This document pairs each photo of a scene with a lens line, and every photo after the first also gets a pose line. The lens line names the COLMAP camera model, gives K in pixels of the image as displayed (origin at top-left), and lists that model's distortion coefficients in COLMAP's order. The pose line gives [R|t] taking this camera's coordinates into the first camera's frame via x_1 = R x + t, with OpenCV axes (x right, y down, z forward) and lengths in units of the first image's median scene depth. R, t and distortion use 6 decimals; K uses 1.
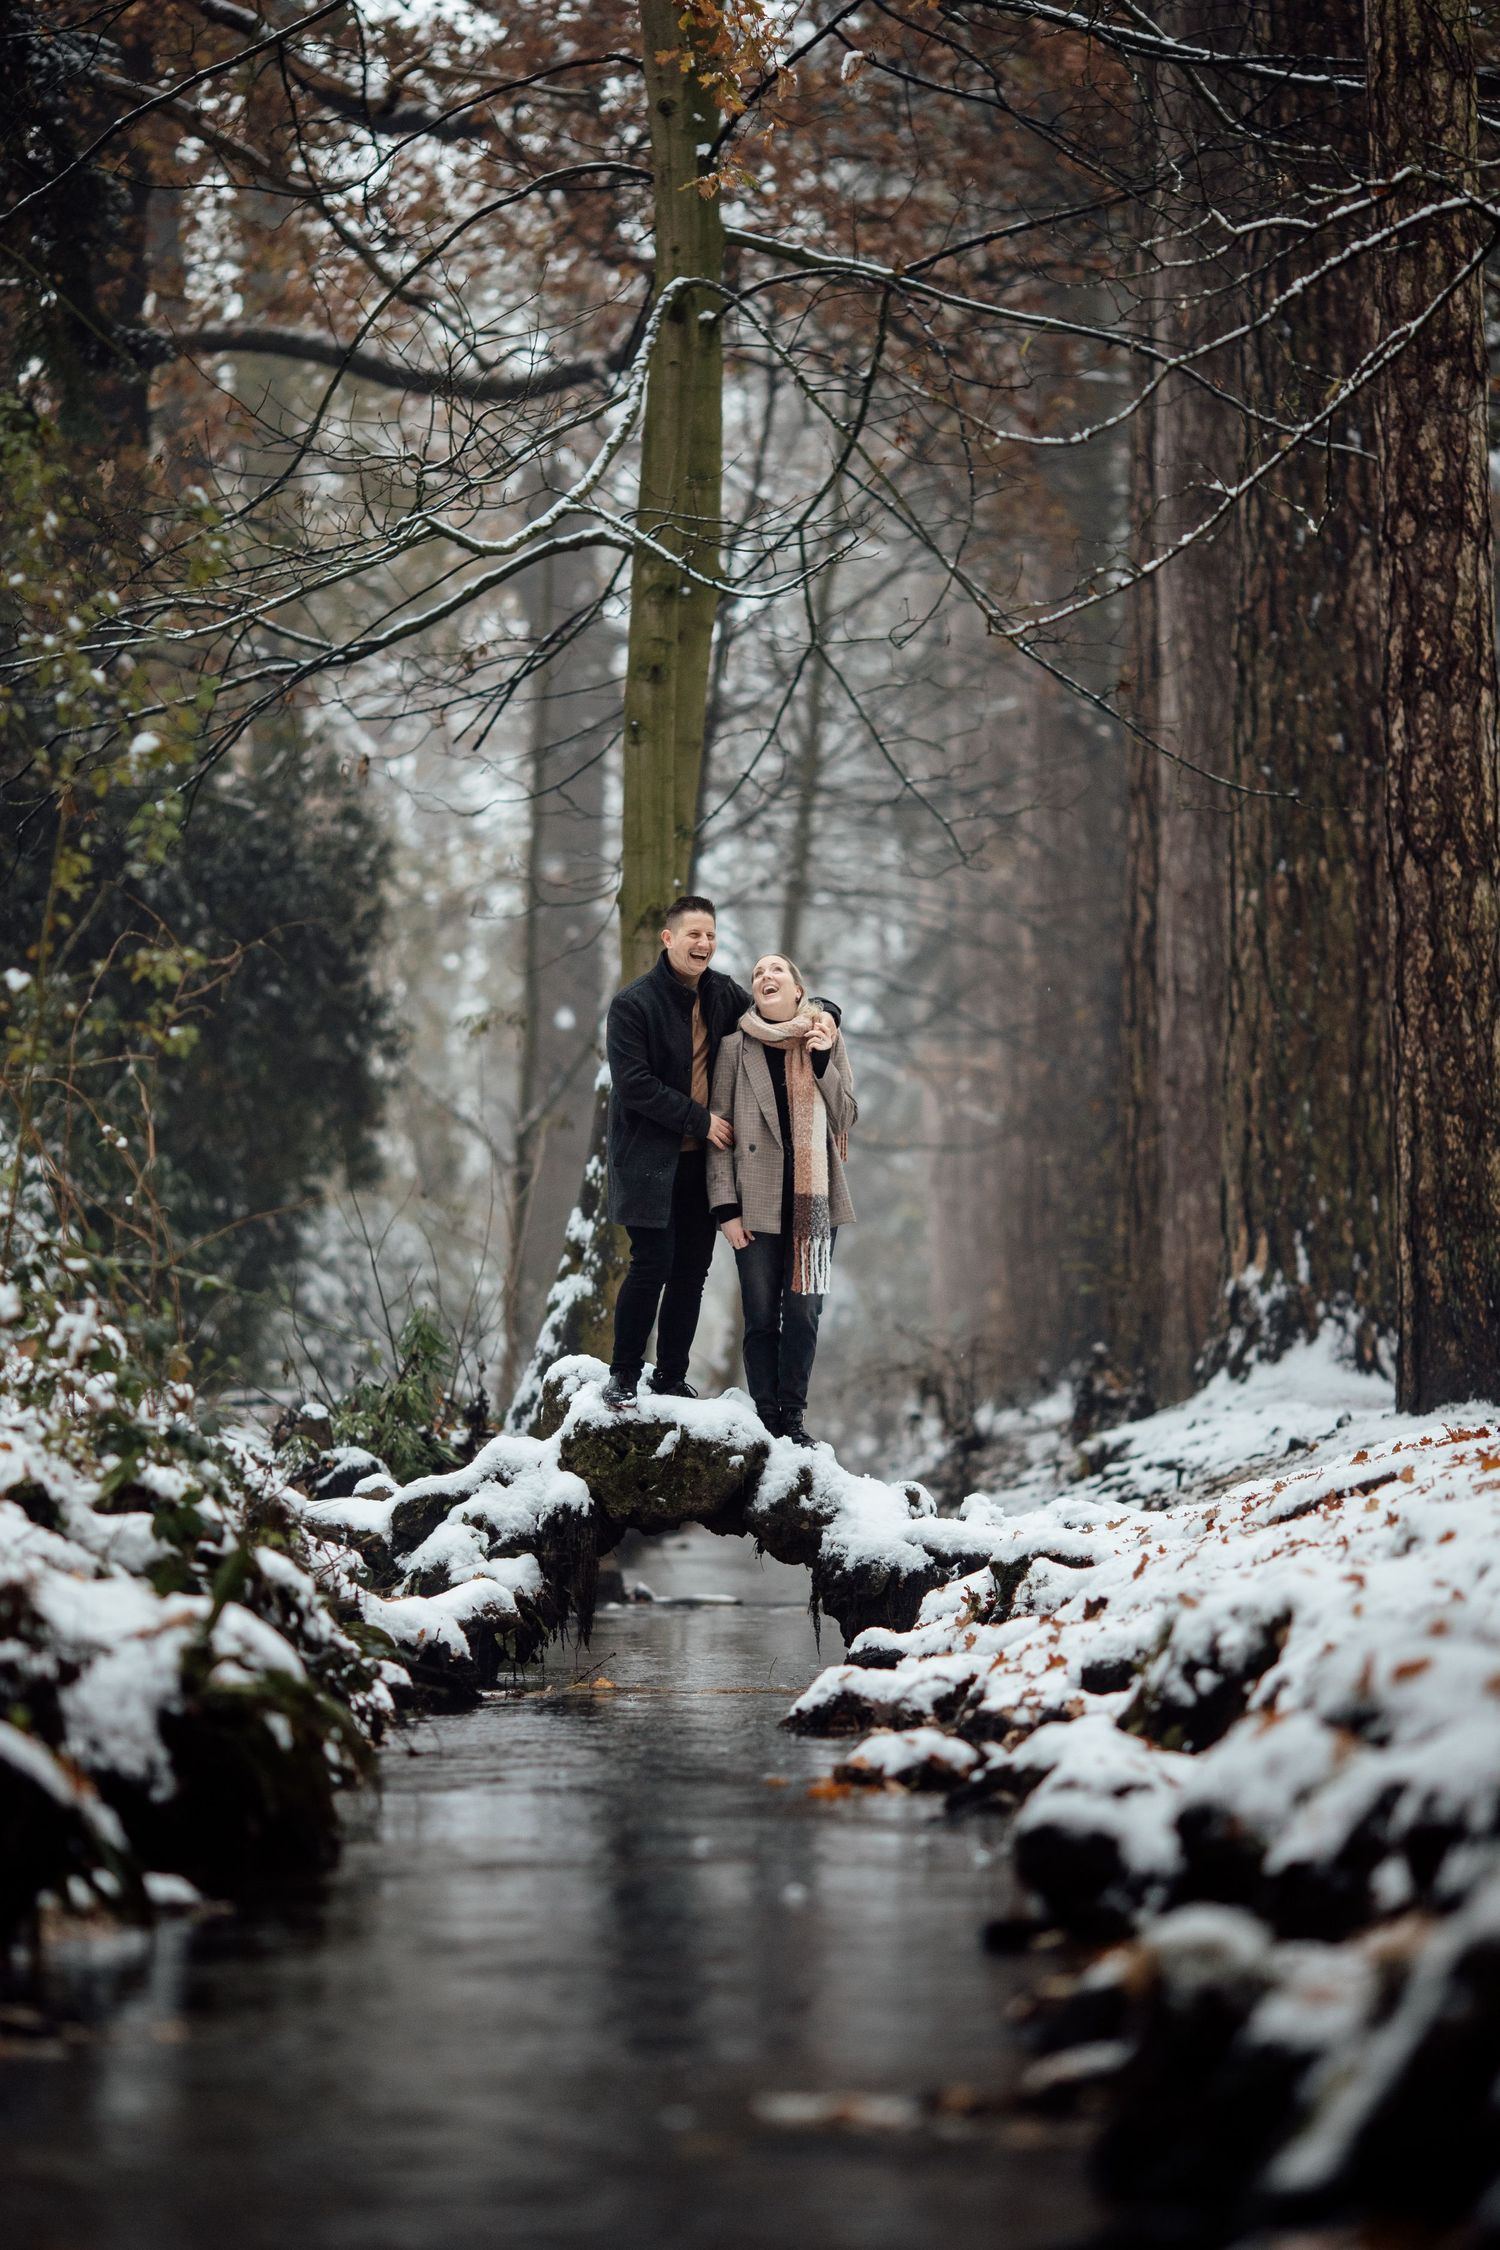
lens RADIAL K [[8841.9, 0, 750.0], [0, 8841.9, 1125.0], [0, 0, 1]] dist [0.815917, -6.824922]
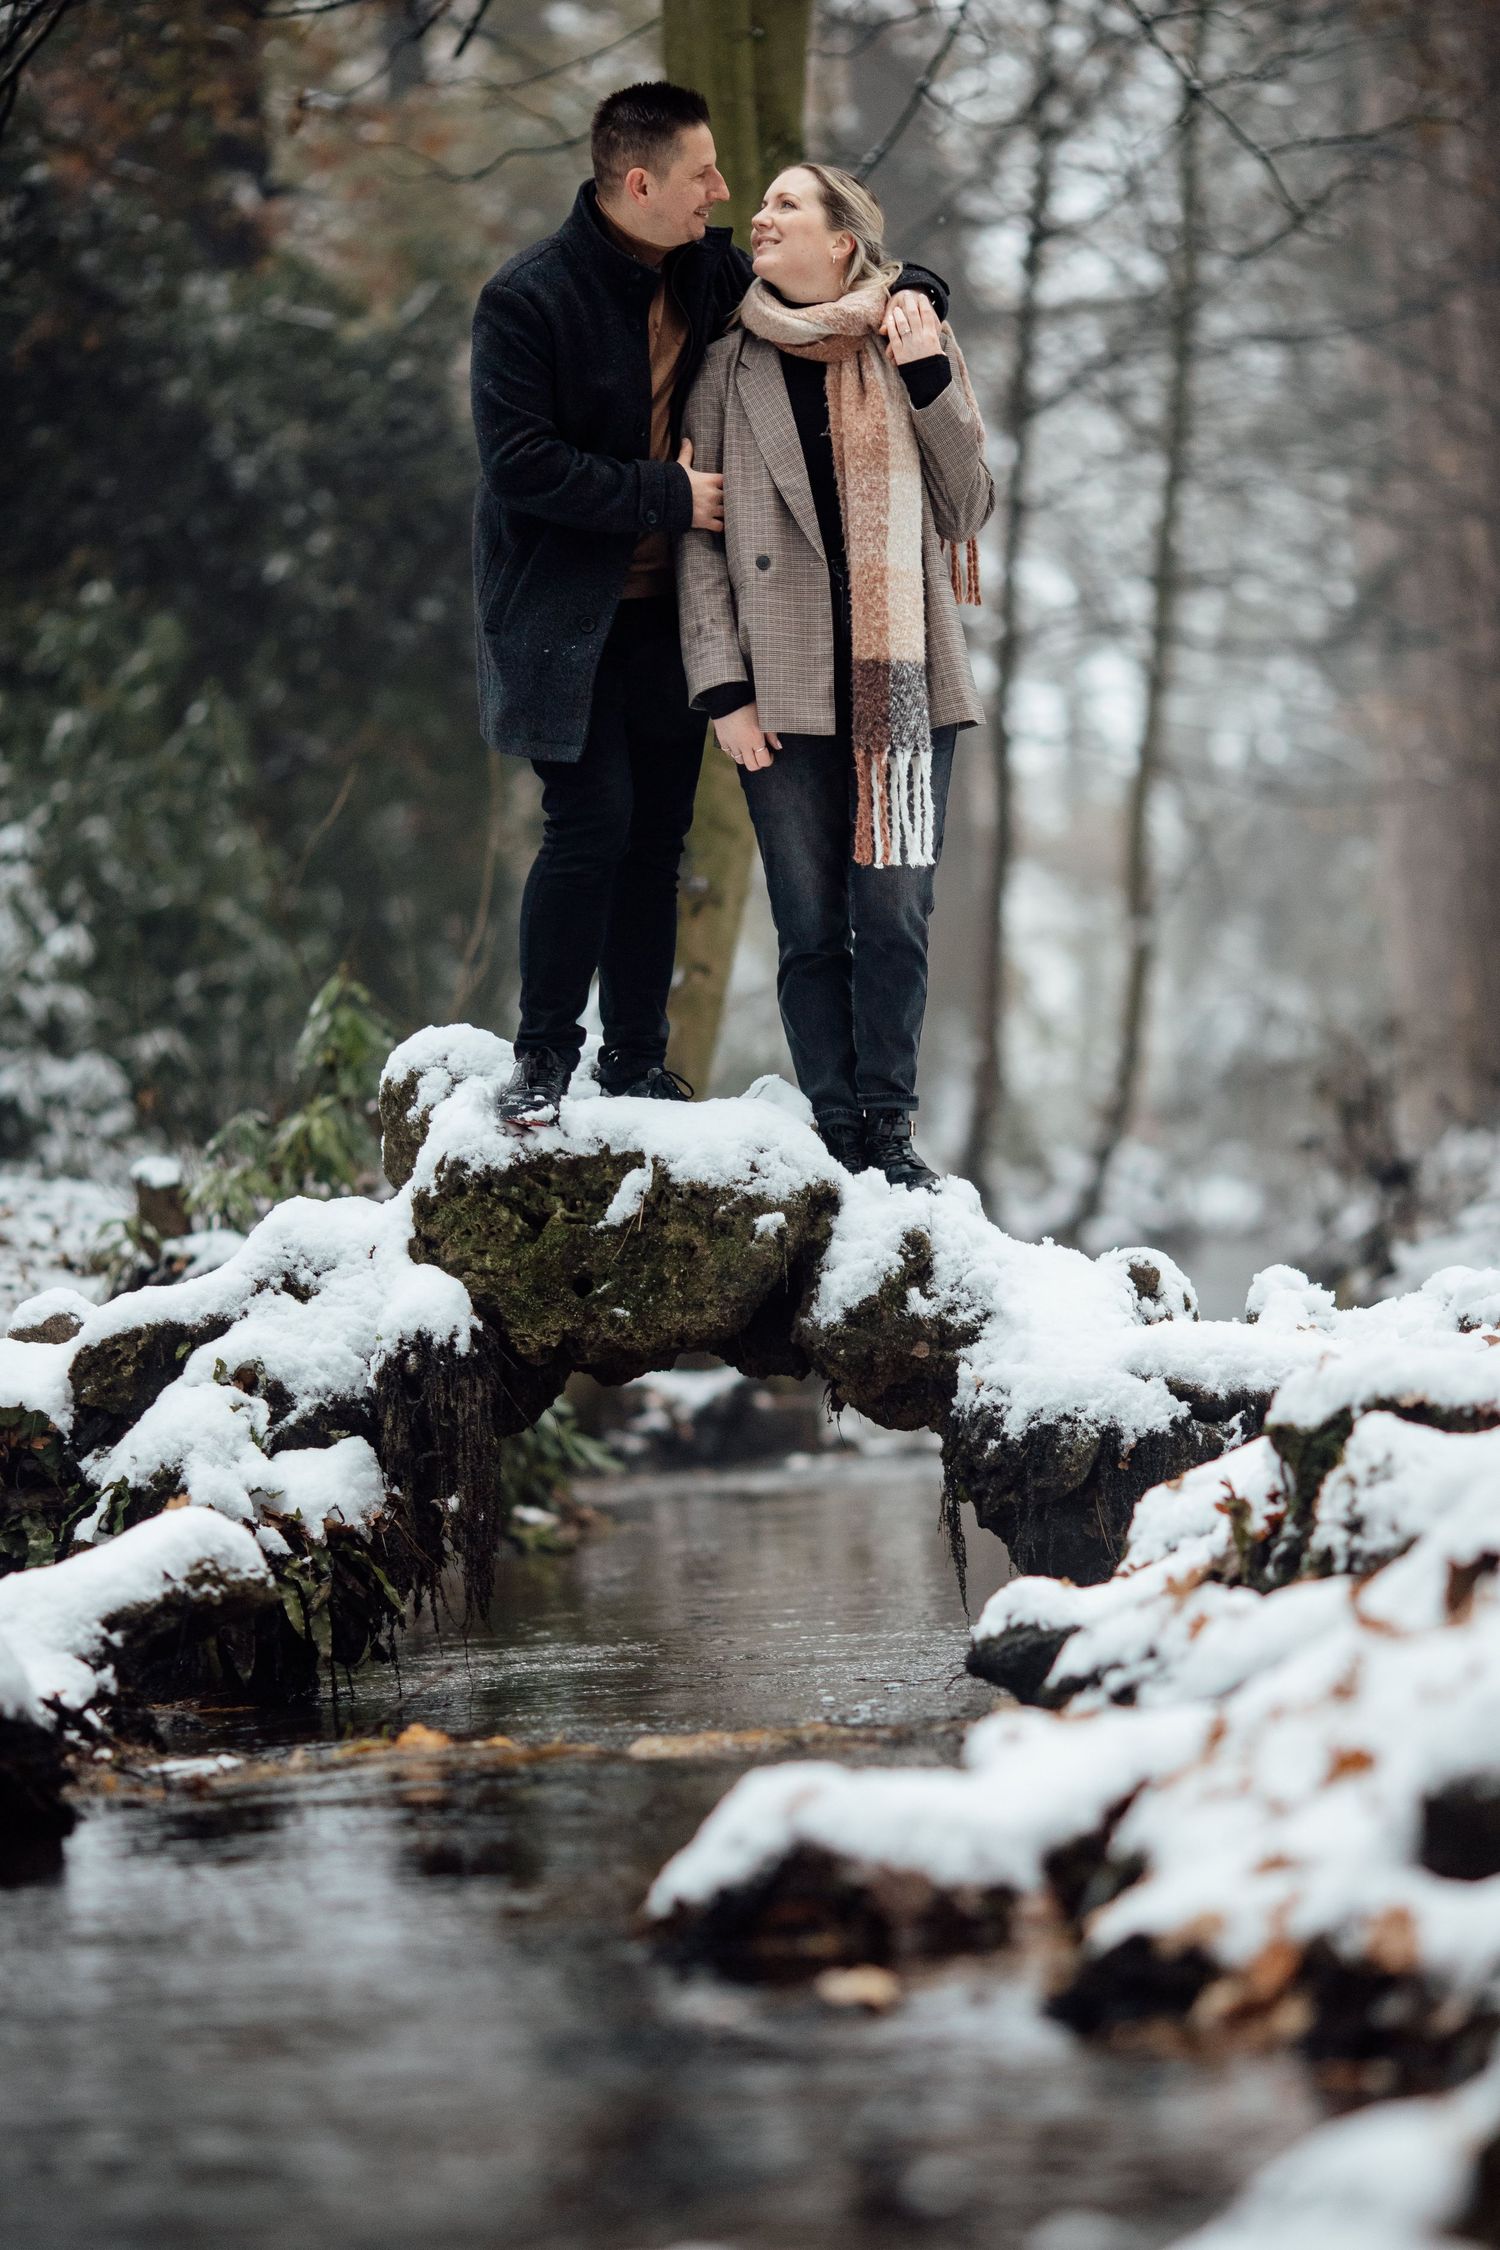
lens RADIAL K [[8841.9, 0, 750.0], [0, 8841.9, 1125.0], [0, 0, 1]] dist [0.815917, -6.824922]
pose [[0.996860, -0.052438, -0.059338, 0.026255], [0.053984, 0.998235, 0.024753, 0.020479], [0.057936, -0.027879, 0.997931, 0.517796]]
